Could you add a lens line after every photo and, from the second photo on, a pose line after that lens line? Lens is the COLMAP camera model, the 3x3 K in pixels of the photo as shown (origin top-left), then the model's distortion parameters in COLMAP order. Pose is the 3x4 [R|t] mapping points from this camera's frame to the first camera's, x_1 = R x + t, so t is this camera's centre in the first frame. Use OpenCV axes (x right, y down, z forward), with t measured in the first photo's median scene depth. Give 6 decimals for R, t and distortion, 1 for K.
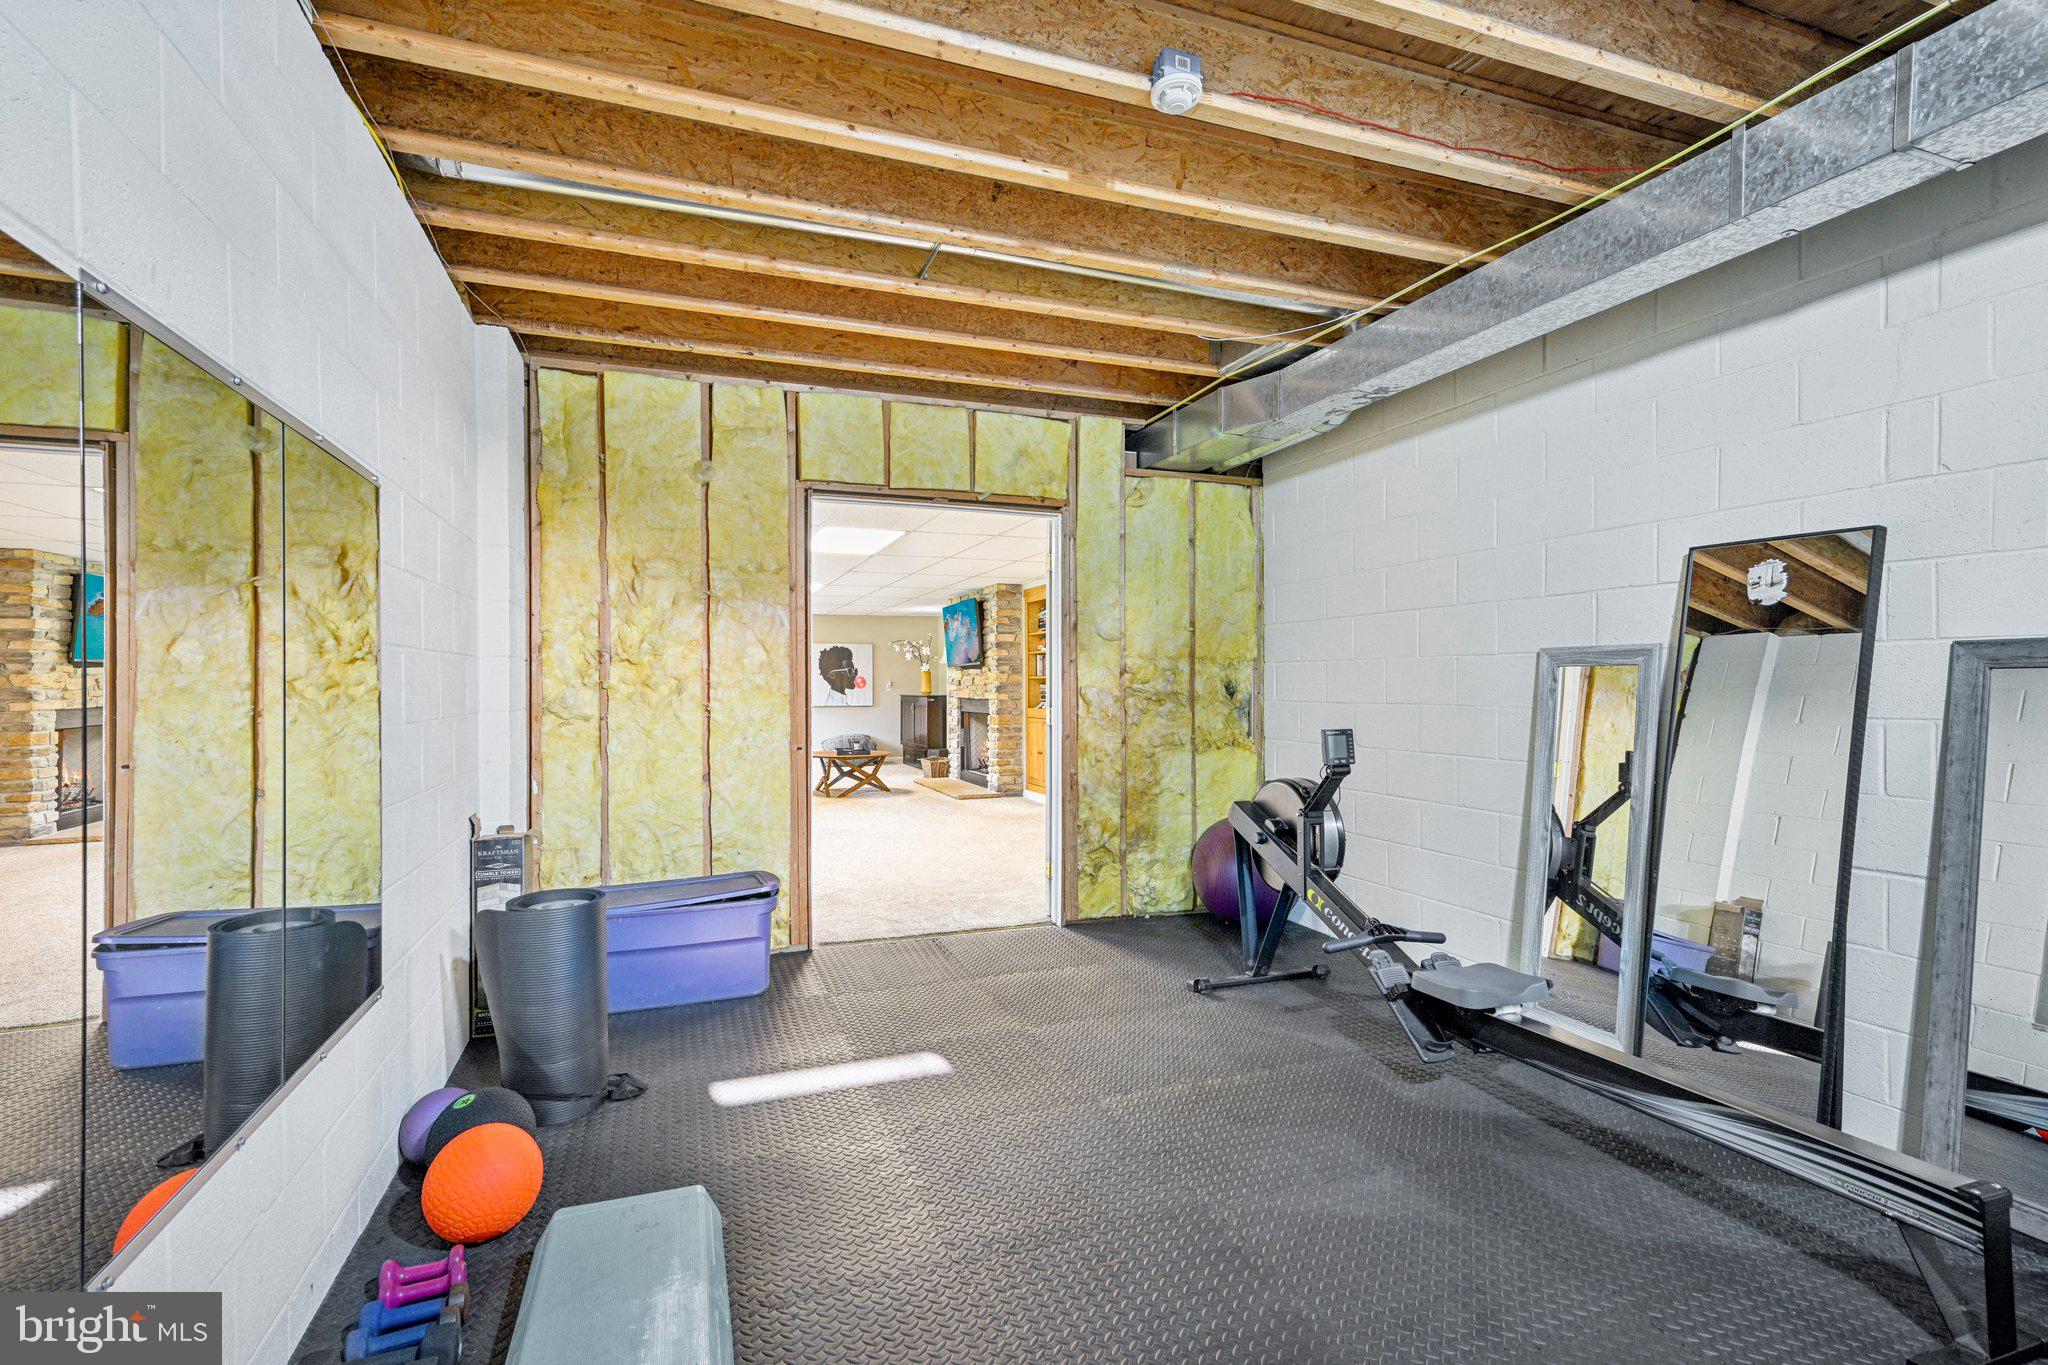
lens RADIAL K [[938.2, 0, 1020.7], [0, 938.2, 686.4], [0, 0, 1]] dist [0.001411, 0.000082]
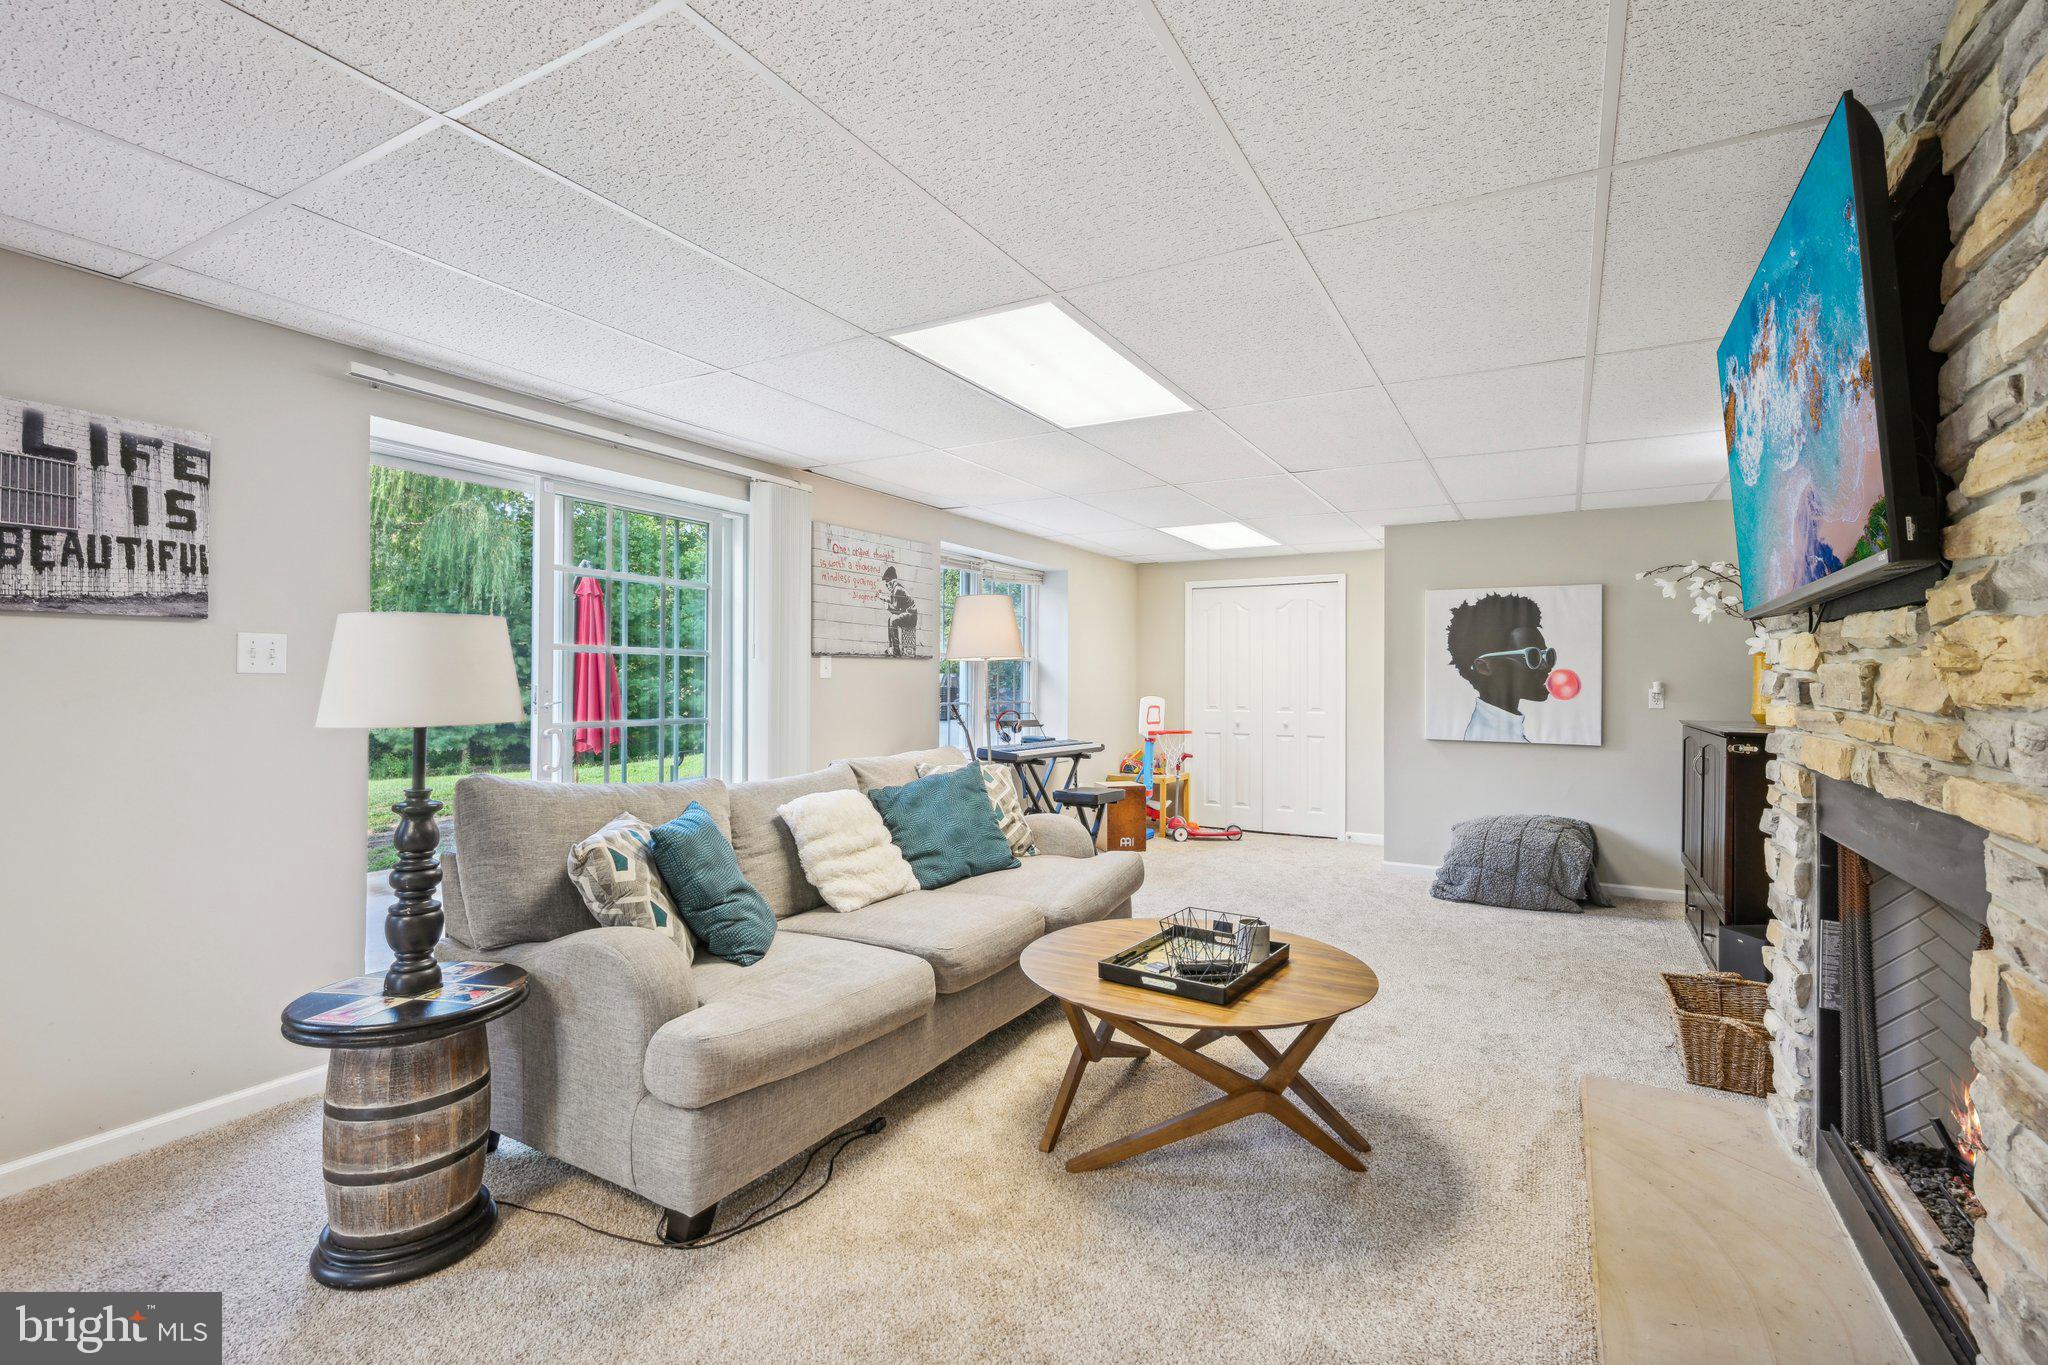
lens RADIAL K [[938.2, 0, 1020.3], [0, 938.2, 672.9], [0, 0, 1]] dist [0.001411, 0.000082]
pose [[0.634453, -0.000215, -0.772961, -0.013572], [-0.008181, 0.999942, -0.006993, -0.004423], [0.772918, 0.010760, 0.634415, 0.587053]]
